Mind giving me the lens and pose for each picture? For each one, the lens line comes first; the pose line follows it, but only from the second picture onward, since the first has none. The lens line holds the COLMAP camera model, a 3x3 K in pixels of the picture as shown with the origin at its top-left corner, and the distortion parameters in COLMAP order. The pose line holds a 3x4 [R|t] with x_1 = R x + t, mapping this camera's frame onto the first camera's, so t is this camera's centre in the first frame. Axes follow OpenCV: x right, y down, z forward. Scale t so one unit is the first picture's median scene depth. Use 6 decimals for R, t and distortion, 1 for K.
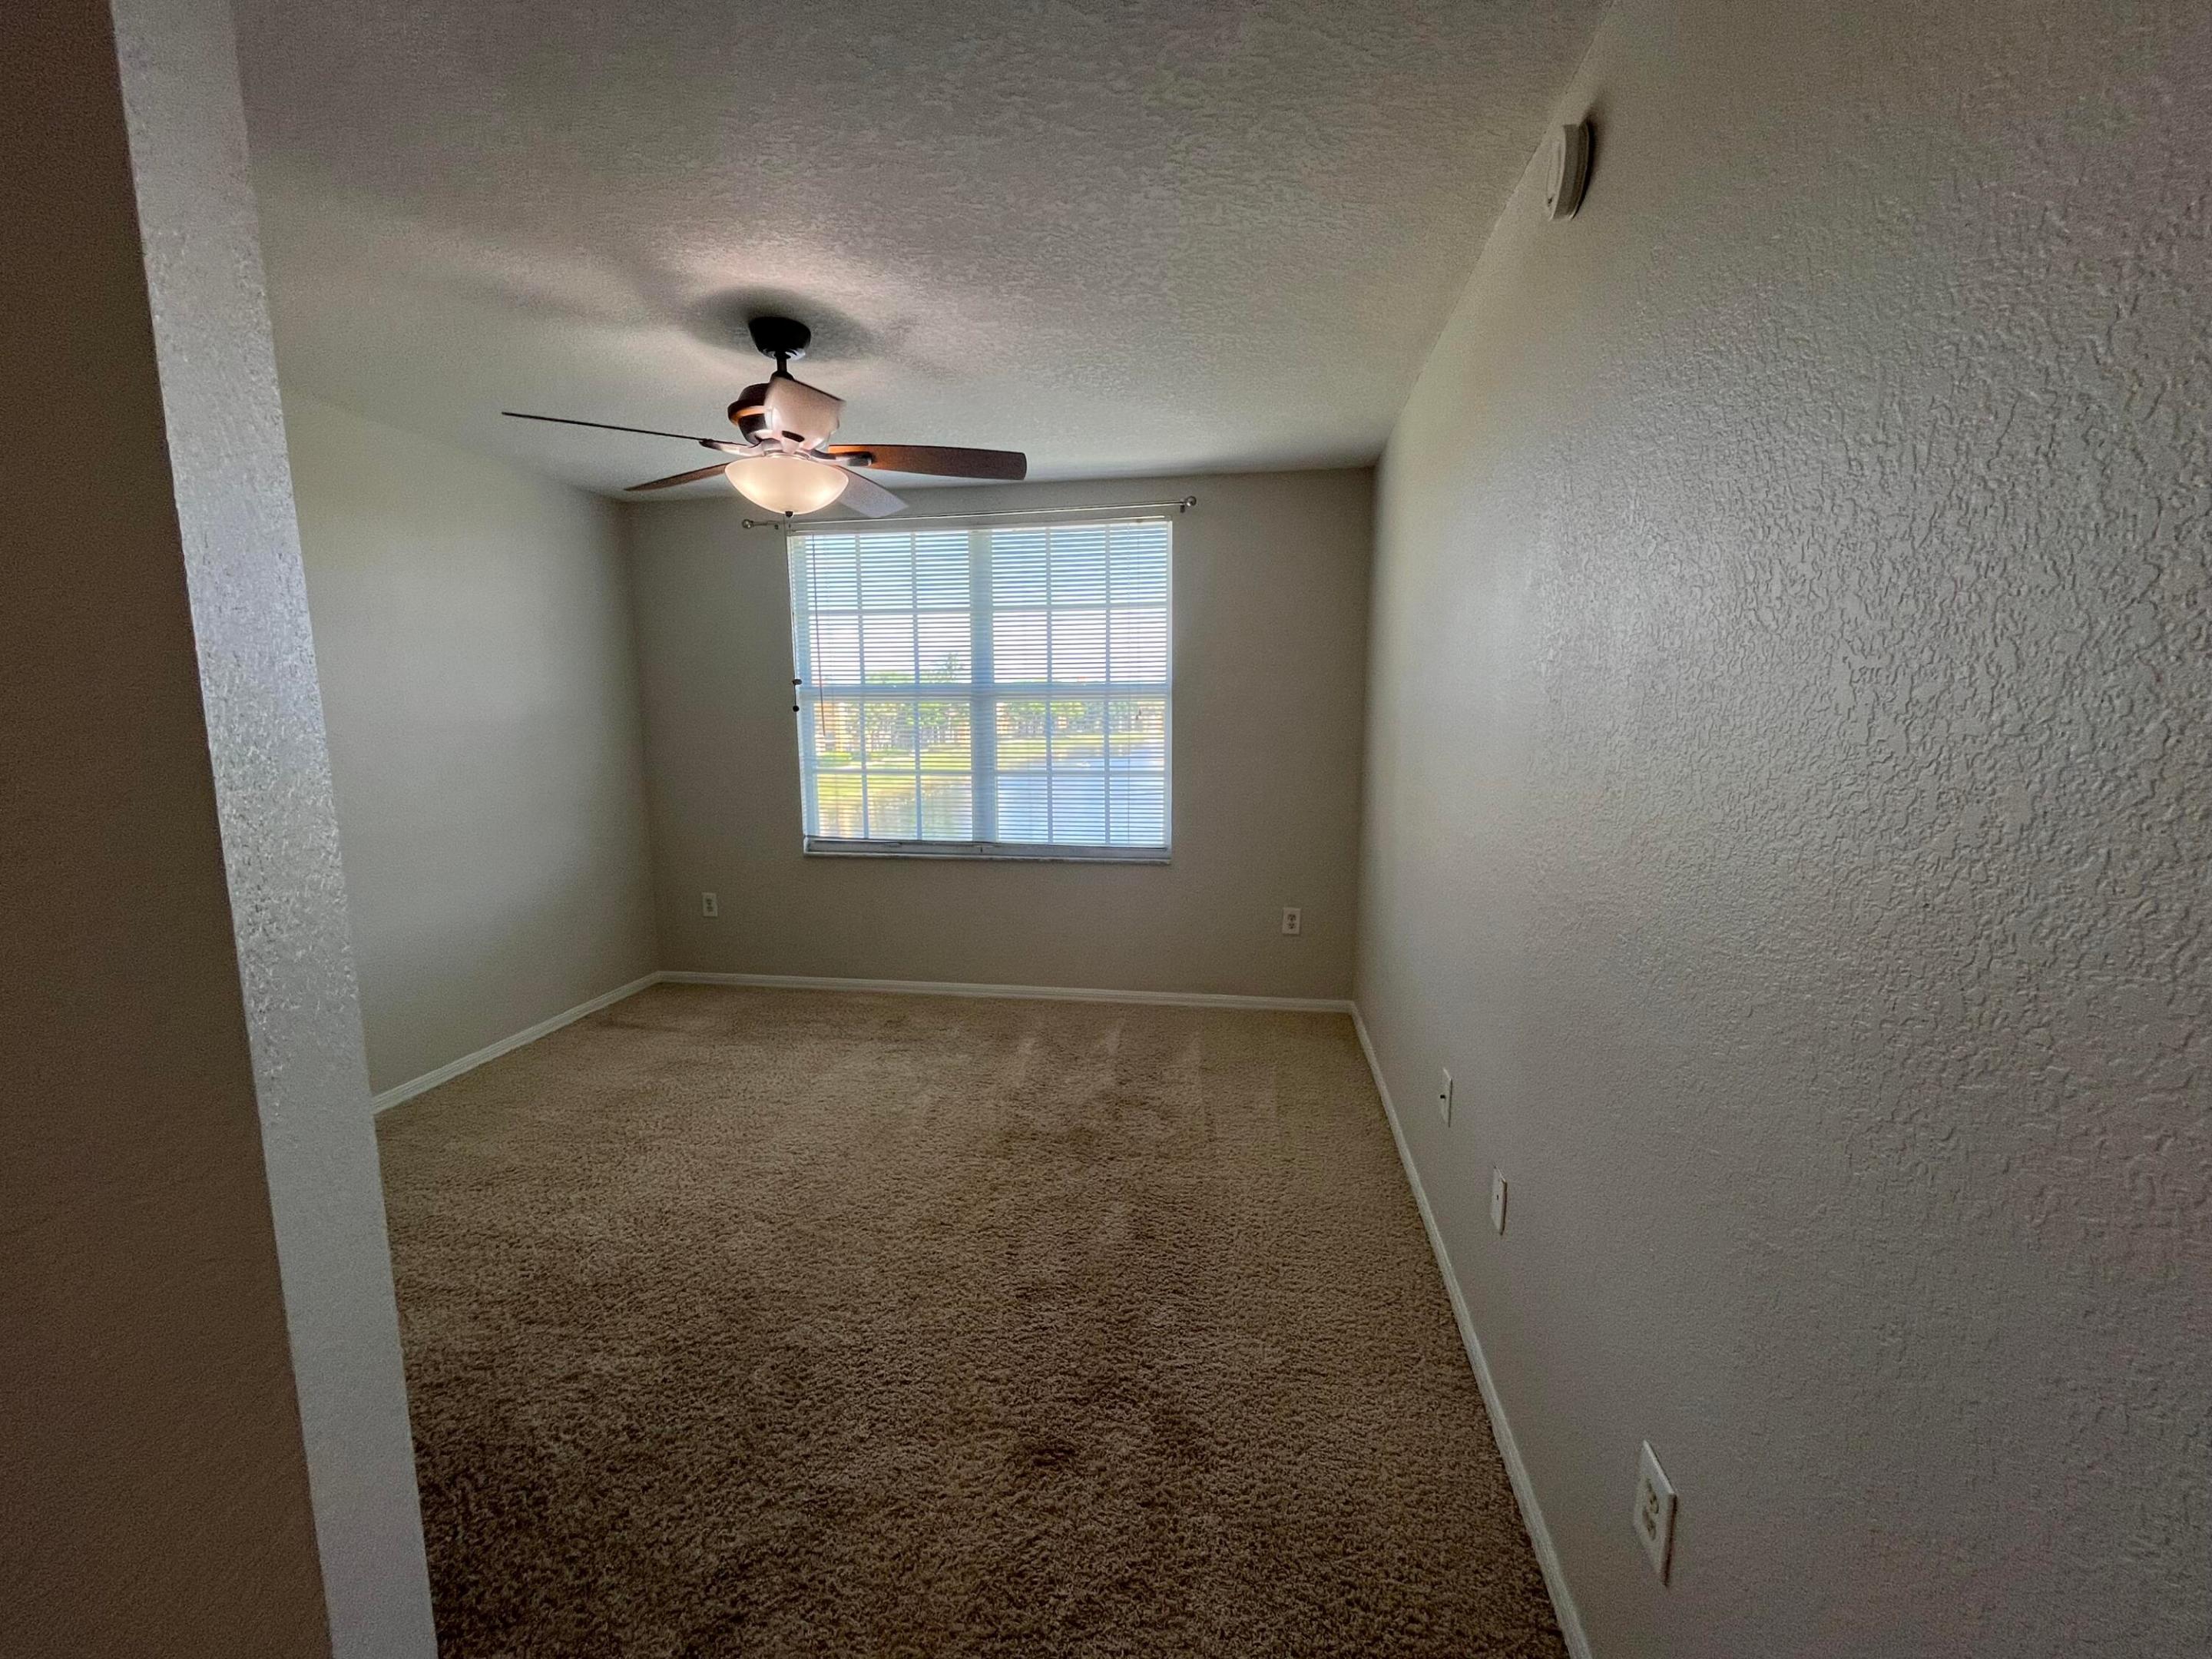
lens RADIAL K [[900.5, 0, 1098.1], [0, 900.5, 828.1], [0, 0, 1]] dist [-0.002619, 0.000811]
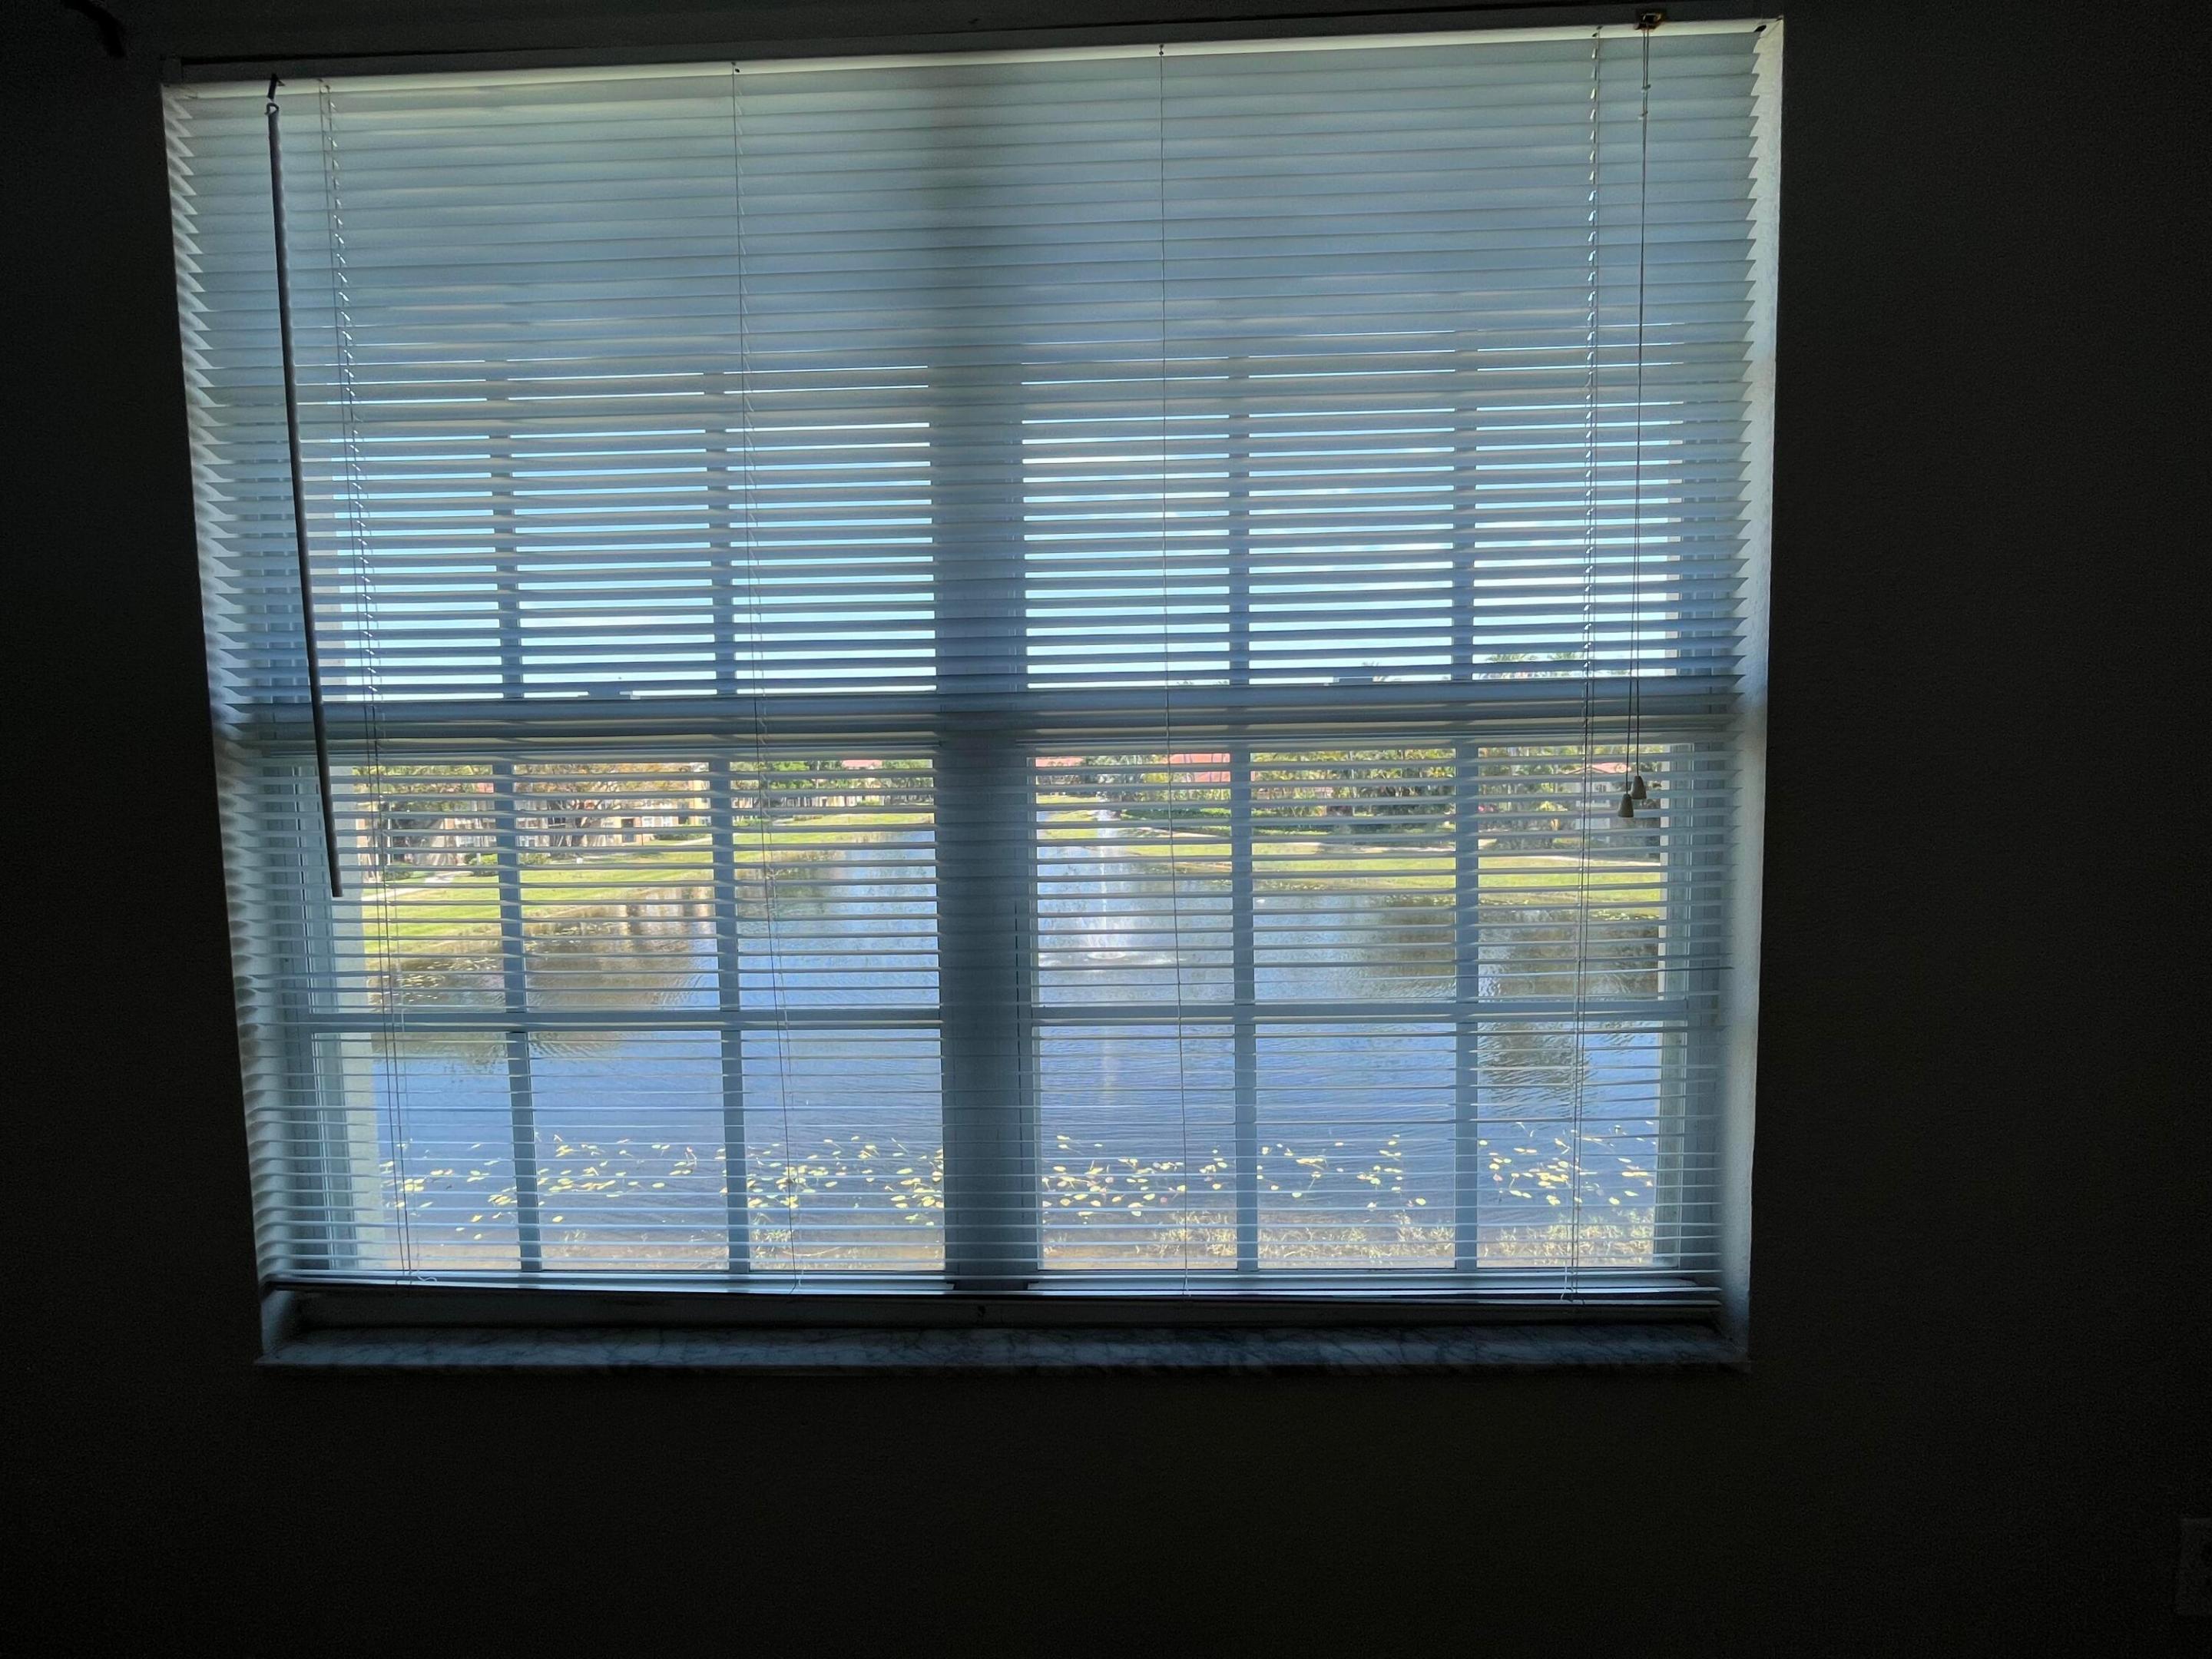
lens RADIAL K [[890.5, 0, 1106.0], [0, 890.5, 829.5], [0, 0, 1]] dist [-0.000530, 0.000176]
pose [[0.989204, -0.021813, 0.144911, -0.129819], [0.031661, 0.997317, -0.066004, -0.100456], [-0.143082, 0.069880, 0.987241, 0.736884]]
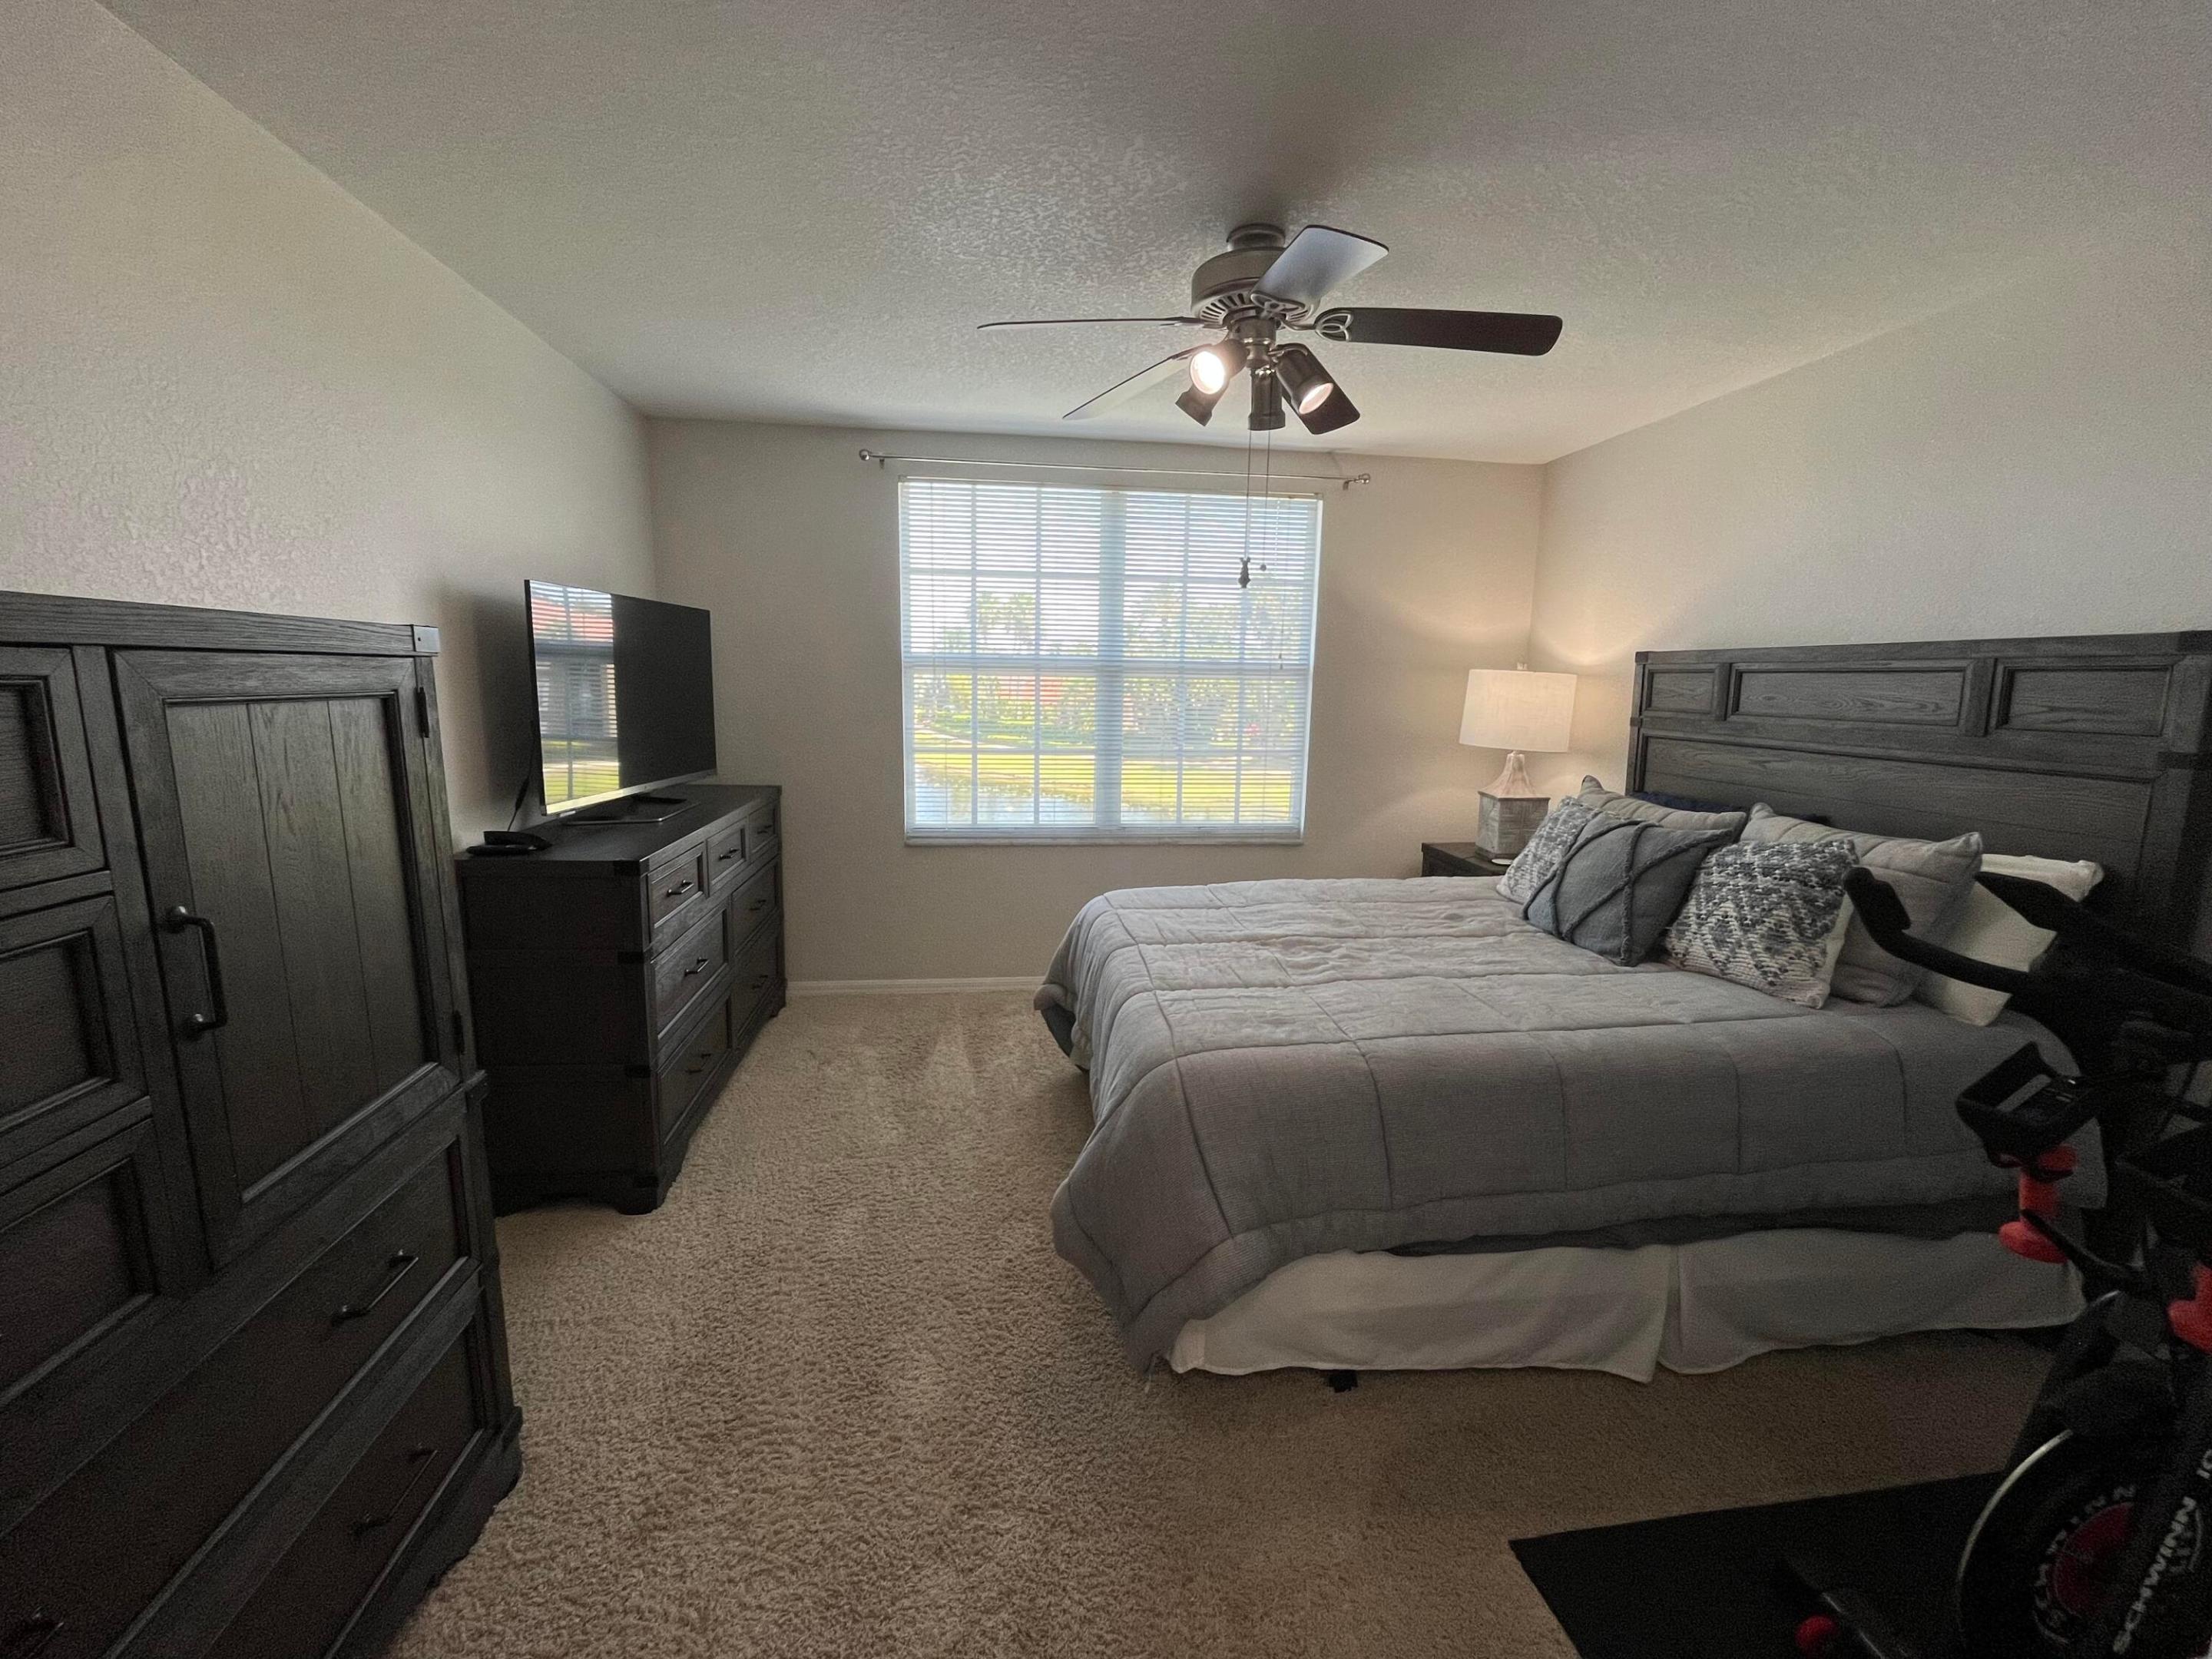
lens RADIAL K [[900.5, 0, 1098.1], [0, 900.5, 828.1], [0, 0, 1]] dist [-0.002619, 0.000811]
pose [[0.955245, -0.021471, 0.295035, -0.416408], [0.011935, 0.999348, 0.034084, -0.016647], [-0.295574, -0.029038, 0.954878, 0.107124]]
